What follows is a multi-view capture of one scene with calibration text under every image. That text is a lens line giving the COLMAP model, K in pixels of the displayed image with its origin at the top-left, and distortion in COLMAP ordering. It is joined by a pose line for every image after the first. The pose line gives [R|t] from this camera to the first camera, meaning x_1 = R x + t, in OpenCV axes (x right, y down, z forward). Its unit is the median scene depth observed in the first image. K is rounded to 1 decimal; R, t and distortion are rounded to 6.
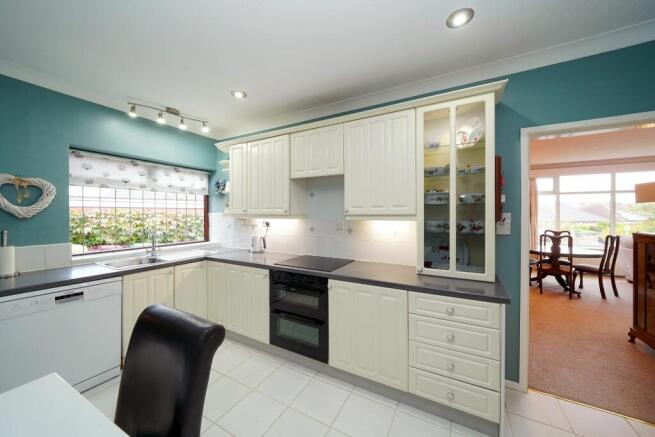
lens RADIAL K [[230.3, 0, 330.5], [0, 230.3, 210.8], [0, 0, 1]] dist [-0.002084, -0.000241]
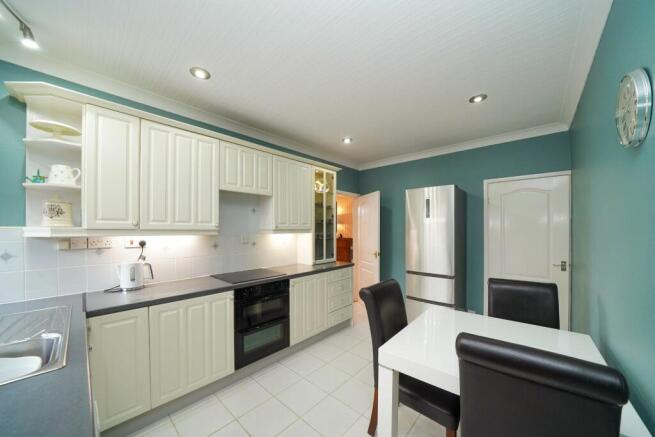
lens RADIAL K [[234.1, 0, 327.5], [0, 234.1, 218.5], [0, 0, 1]] dist [-0.000781, -0.000068]
pose [[0.255280, 0.039753, 0.966050, -0.948636], [-0.014646, 0.999199, -0.037247, 0.000156], [-0.966756, -0.004640, 0.255658, 0.353360]]
